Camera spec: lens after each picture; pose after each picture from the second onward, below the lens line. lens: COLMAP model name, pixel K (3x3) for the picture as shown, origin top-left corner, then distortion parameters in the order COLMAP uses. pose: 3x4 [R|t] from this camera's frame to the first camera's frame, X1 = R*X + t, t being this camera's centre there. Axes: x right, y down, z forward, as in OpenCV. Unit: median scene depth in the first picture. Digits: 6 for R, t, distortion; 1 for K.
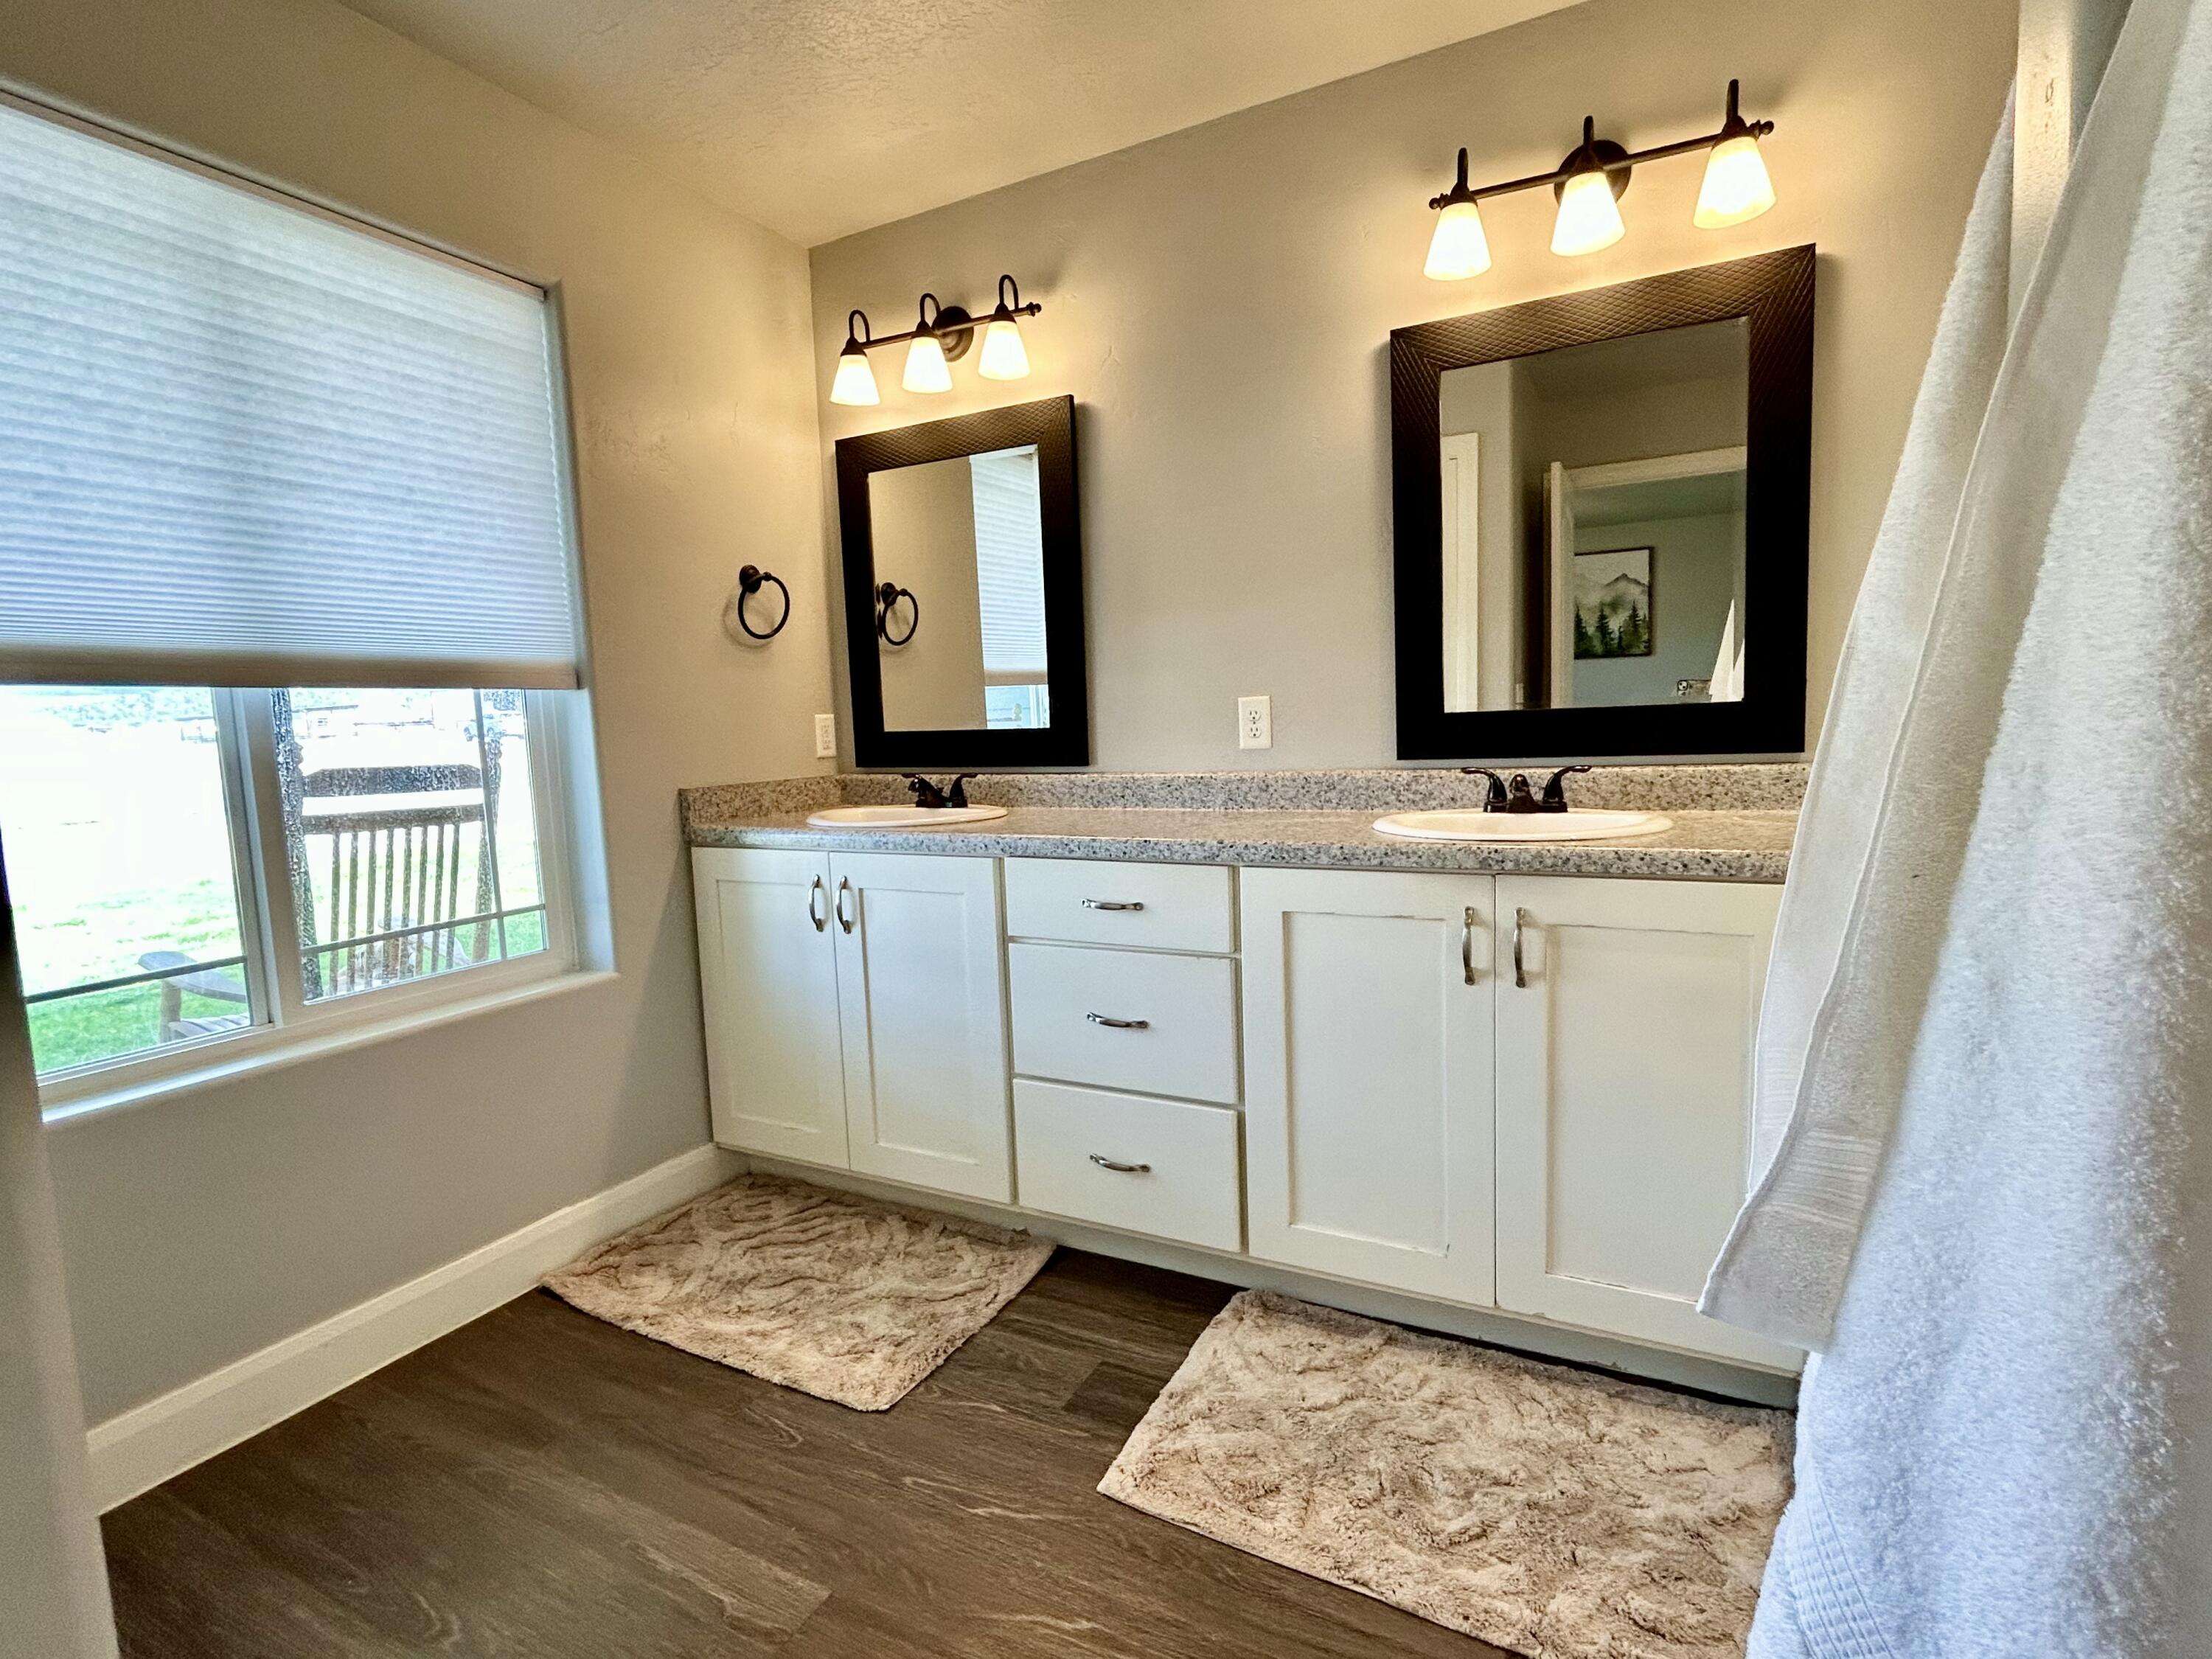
lens RADIAL K [[1080.8, 0, 1099.7], [0, 1080.8, 827.9], [0, 0, 1]] dist [-0.001257, -0.000253]
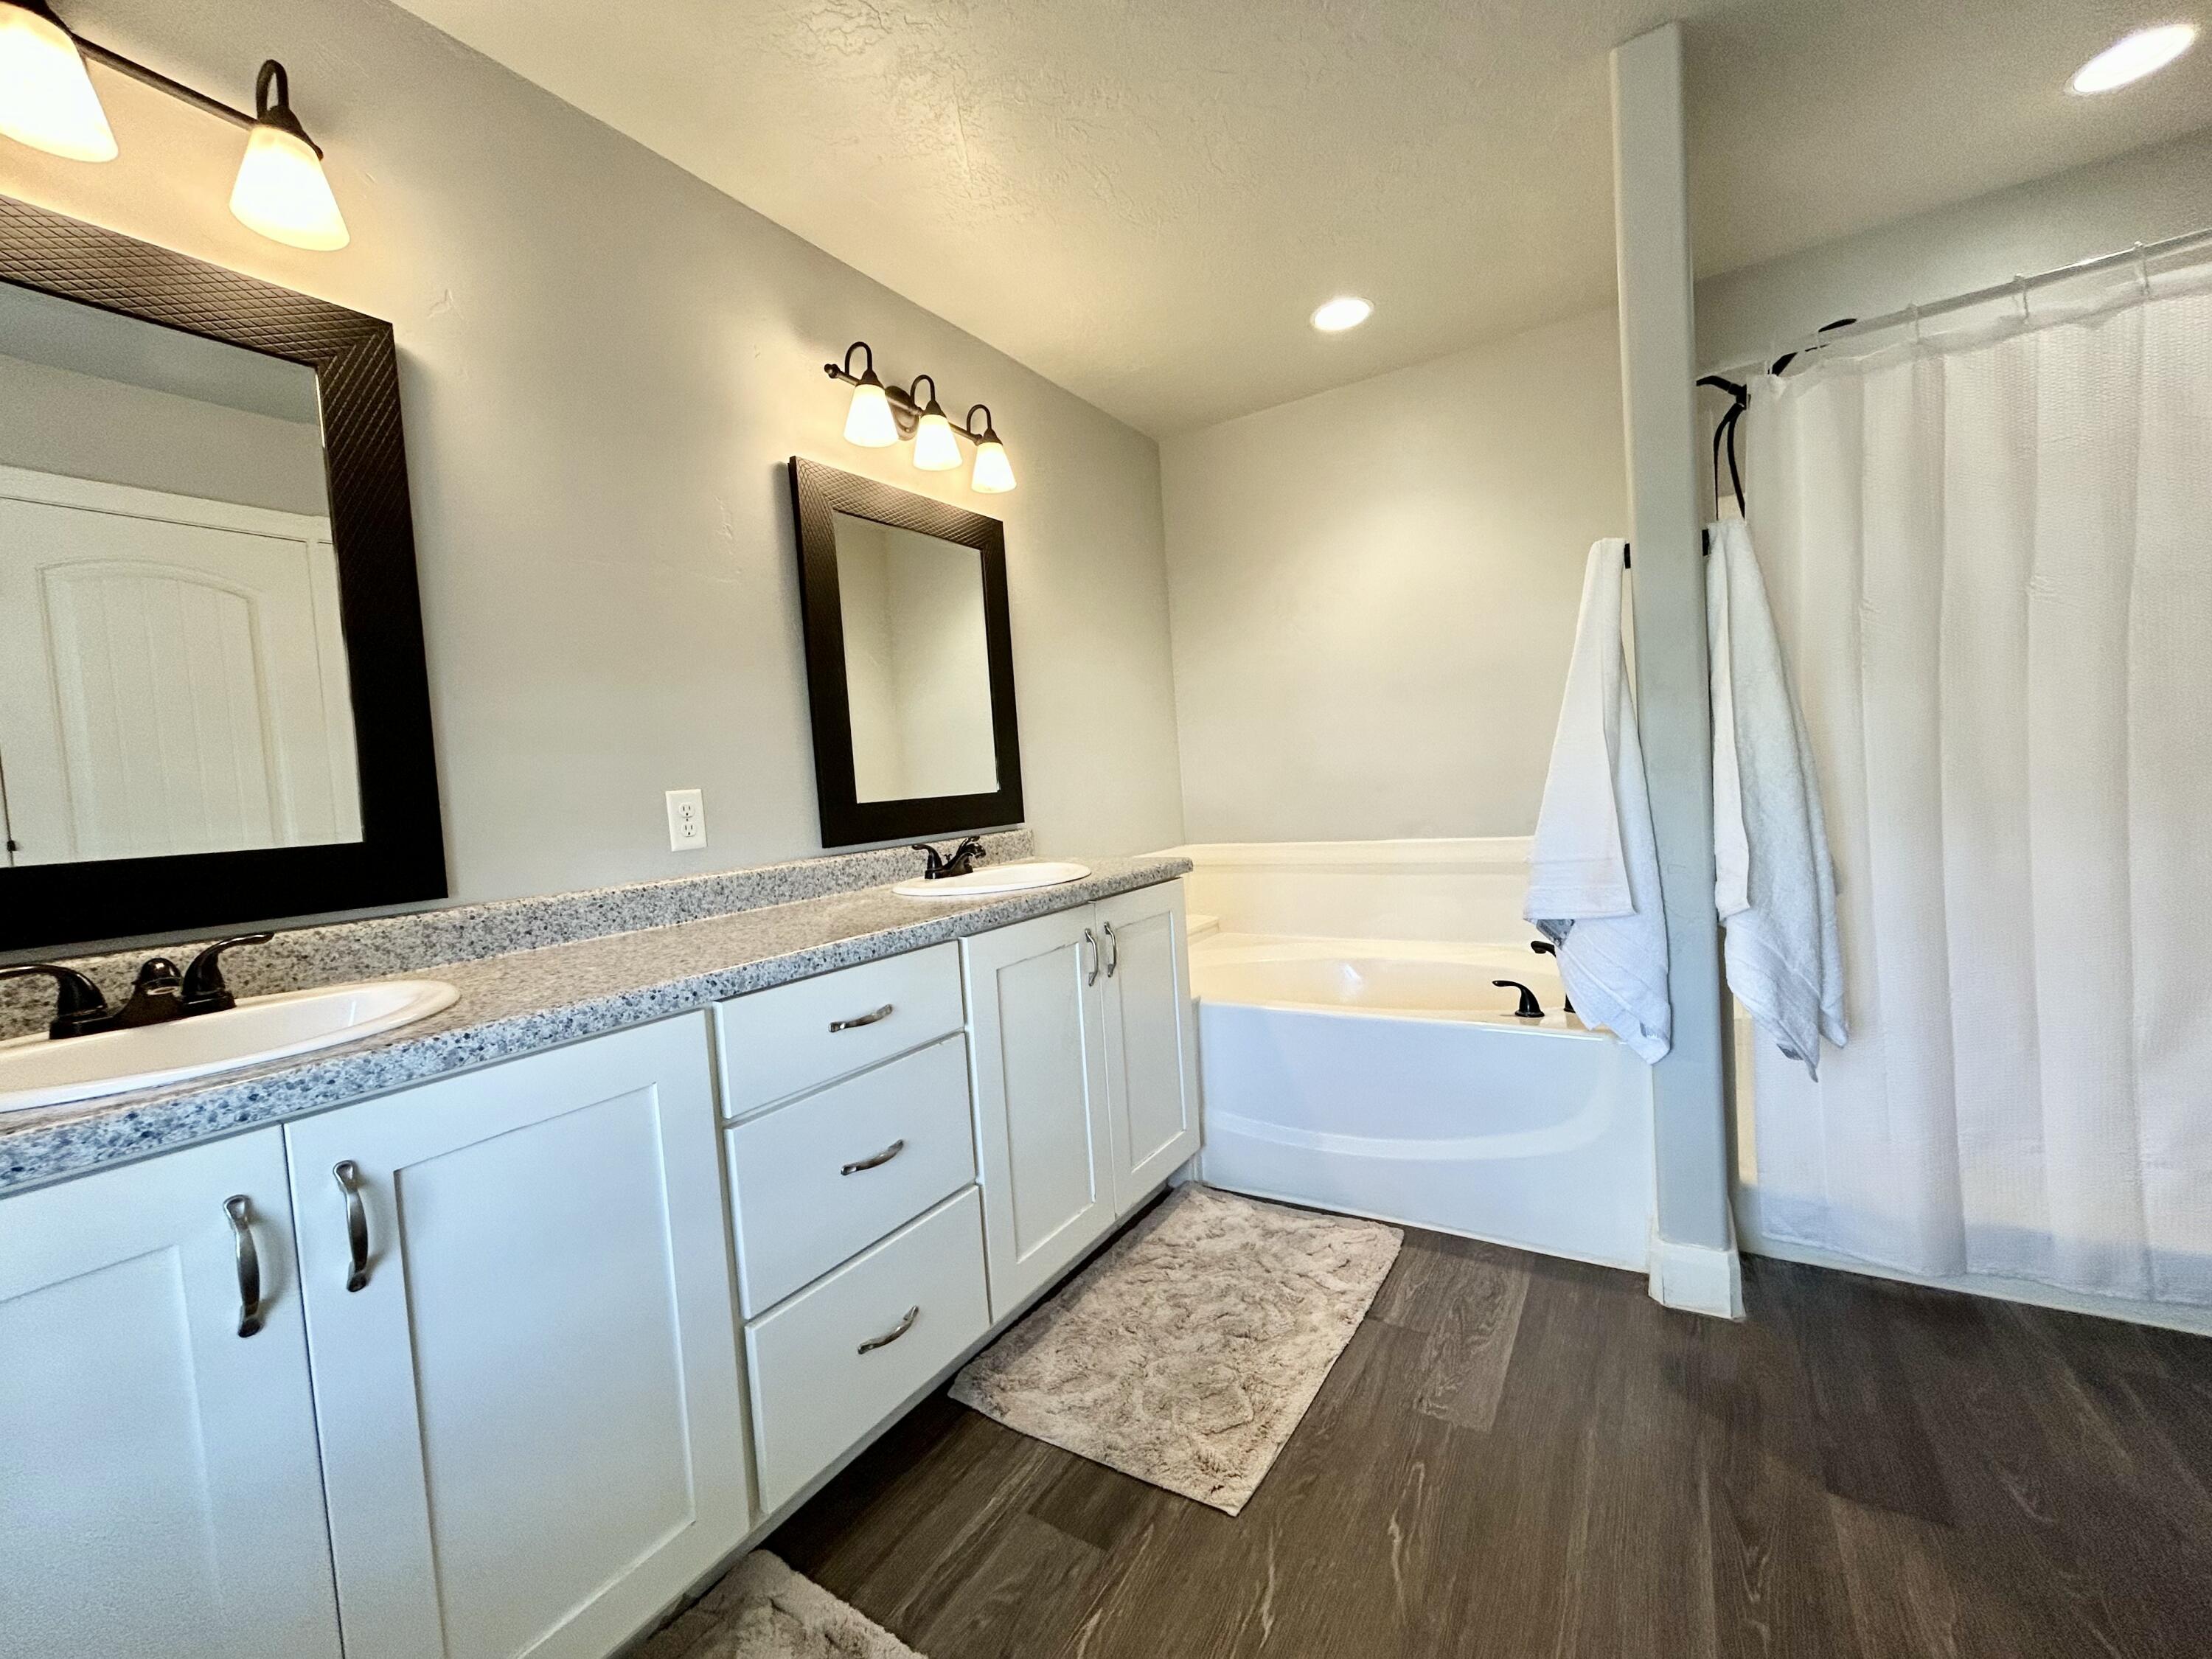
lens RADIAL K [[897.0, 0, 1106.0], [0, 897.0, 829.5], [0, 0, 1]] dist [0.001323, 0.000097]
pose [[0.074606, -0.020273, 0.997007, -0.626839], [0.166973, 0.985932, 0.007553, -0.043889], [-0.983135, 0.165910, 0.076942, 0.697096]]
